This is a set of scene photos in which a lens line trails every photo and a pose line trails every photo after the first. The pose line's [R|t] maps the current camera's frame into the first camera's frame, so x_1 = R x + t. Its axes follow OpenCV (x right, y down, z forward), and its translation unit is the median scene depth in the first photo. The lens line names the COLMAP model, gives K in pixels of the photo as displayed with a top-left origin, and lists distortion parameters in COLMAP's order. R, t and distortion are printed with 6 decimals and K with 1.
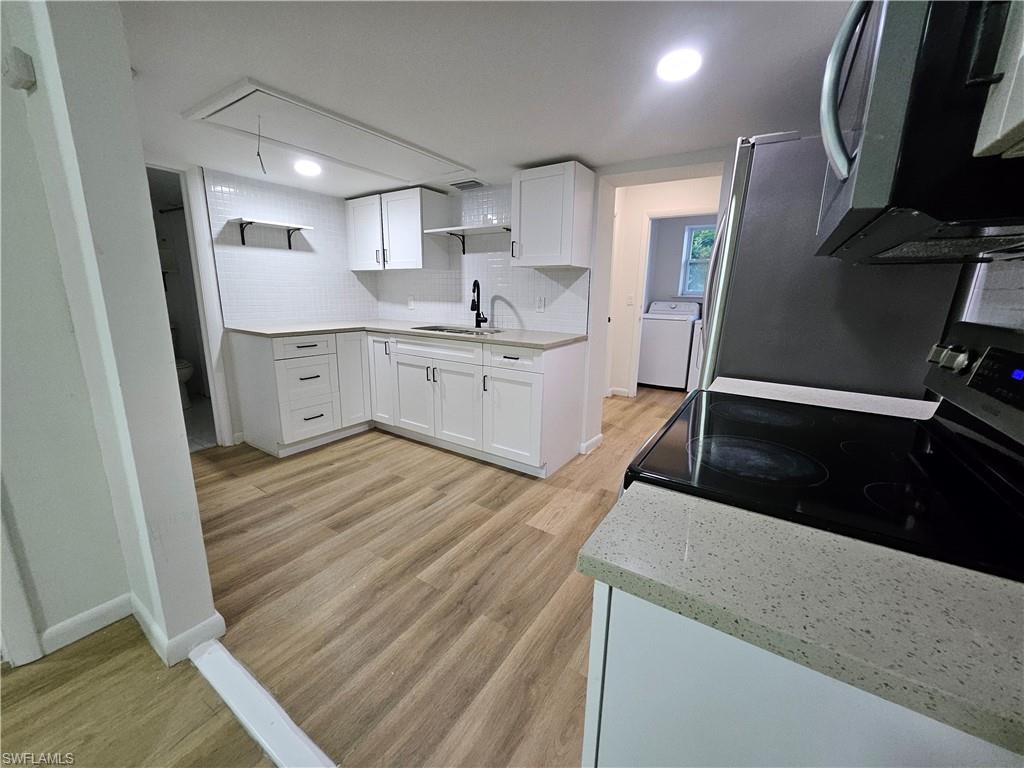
lens RADIAL K [[404.5, 0, 512.0], [0, 404.5, 380.5], [0, 0, 1]] dist [-0.001898, -0.000023]
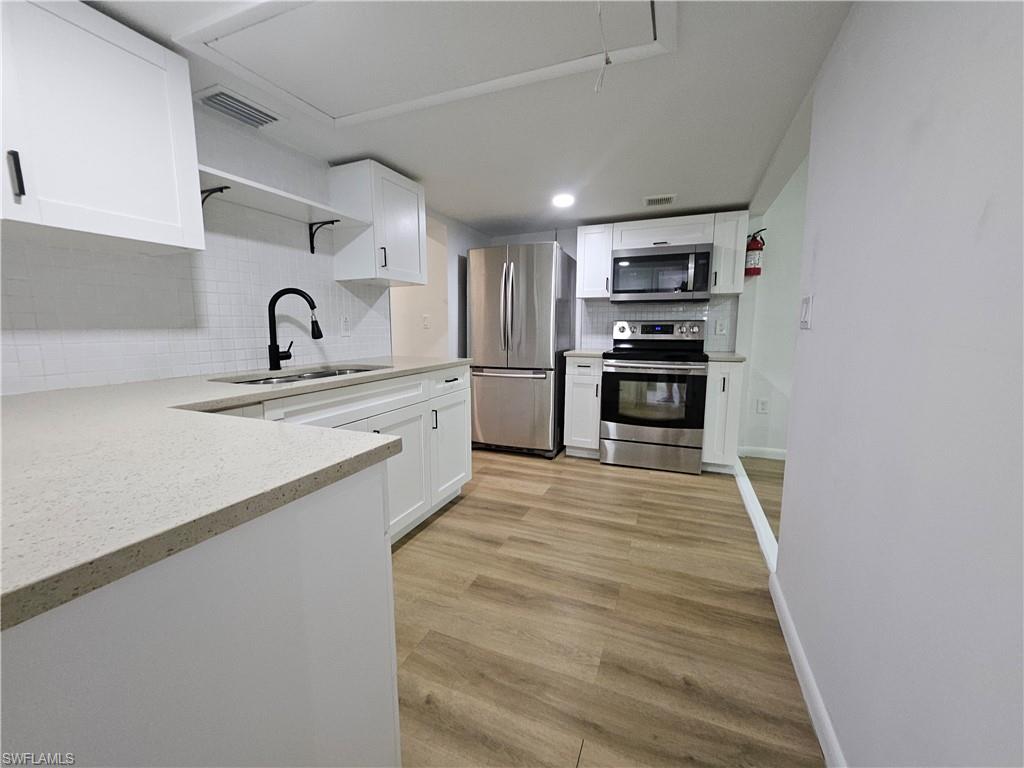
lens RADIAL K [[404.5, 0, 514.8], [0, 404.5, 383.9], [0, 0, 1]] dist [-0.001898, -0.000023]
pose [[-0.199761, -0.157684, 0.967074, -0.942319], [0.210617, 0.956986, 0.199545, -0.206068], [-0.956941, 0.243543, -0.157957, 1.024078]]
